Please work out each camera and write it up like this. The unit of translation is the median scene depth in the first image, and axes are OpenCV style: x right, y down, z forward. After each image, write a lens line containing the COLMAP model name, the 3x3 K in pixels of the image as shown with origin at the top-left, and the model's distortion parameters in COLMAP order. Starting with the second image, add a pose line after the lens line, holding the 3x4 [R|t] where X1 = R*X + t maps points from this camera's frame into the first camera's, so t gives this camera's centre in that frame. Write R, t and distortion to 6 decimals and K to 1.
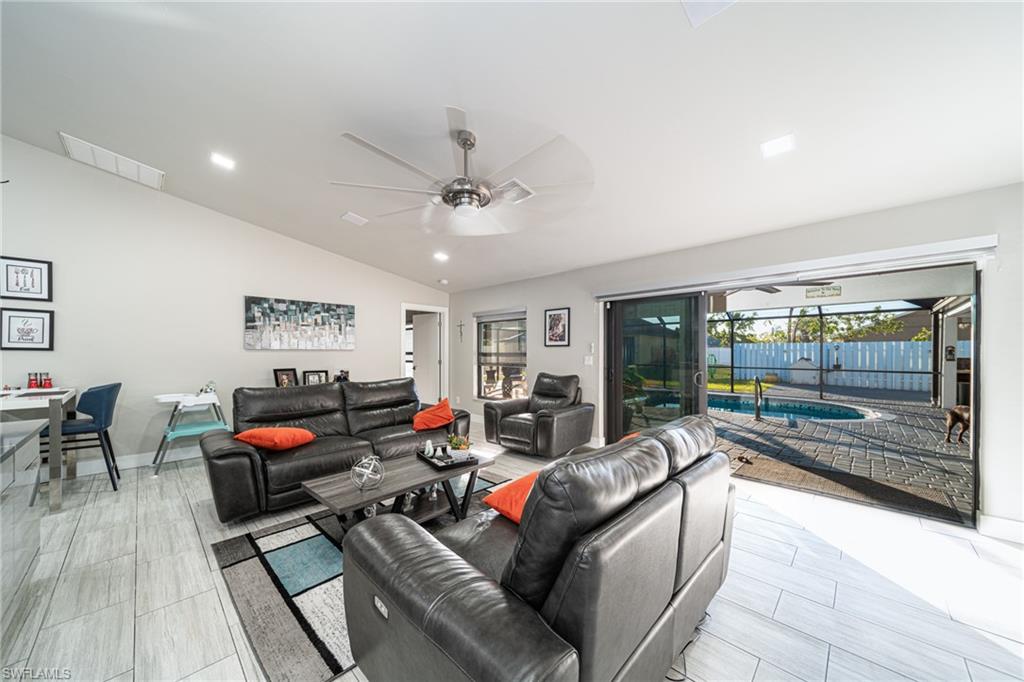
lens RADIAL K [[355.3, 0, 510.2], [0, 355.3, 355.3], [0, 0, 1]] dist [0.010998, -0.002130]
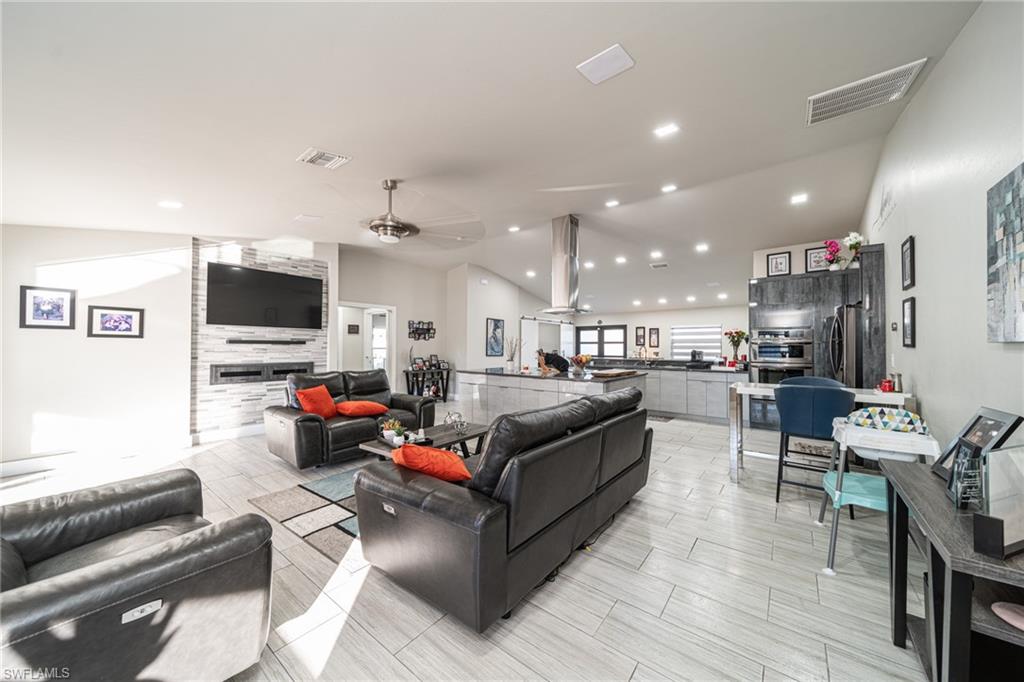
lens RADIAL K [[355.3, 0, 509.0], [0, 355.3, 344.7], [0, 0, 1]] dist [0.010998, -0.002130]
pose [[-0.994134, -0.003949, -0.108086, -0.229861], [-0.004442, 0.999981, 0.004325, -0.013448], [0.108067, 0.004780, -0.994132, 1.291193]]
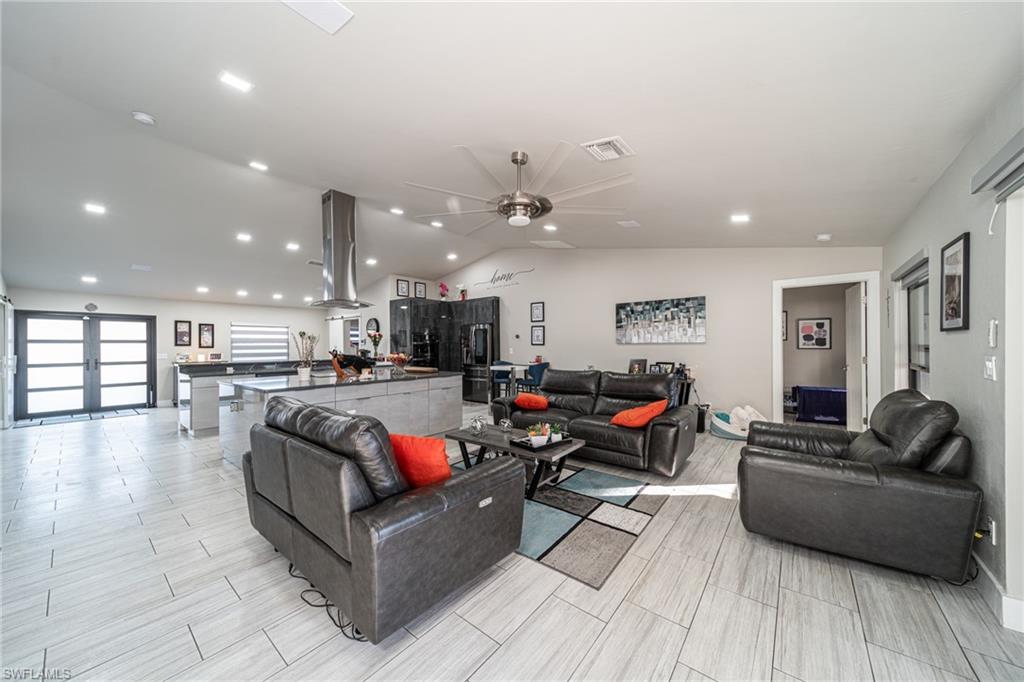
lens RADIAL K [[355.3, 0, 512.7], [0, 355.3, 347.0], [0, 0, 1]] dist [0.010998, -0.002130]
pose [[0.098135, 0.002460, -0.995170, 0.548347], [-0.003474, 0.999992, 0.002129, -0.005270], [0.995167, 0.003249, 0.098143, 0.476628]]
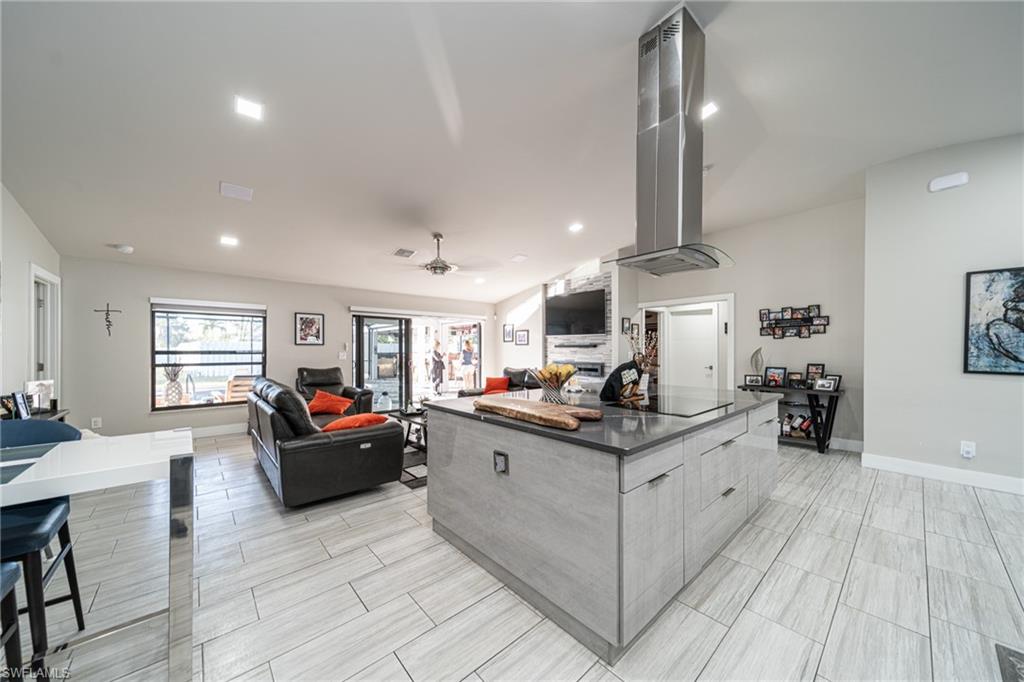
lens RADIAL K [[355.3, 0, 514.1], [0, 355.3, 347.6], [0, 0, 1]] dist [0.010998, -0.002130]
pose [[0.064658, 0.004520, 0.997897, -1.103541], [0.011658, 0.999918, -0.005284, -0.002563], [-0.997839, 0.011975, 0.064600, 0.257848]]
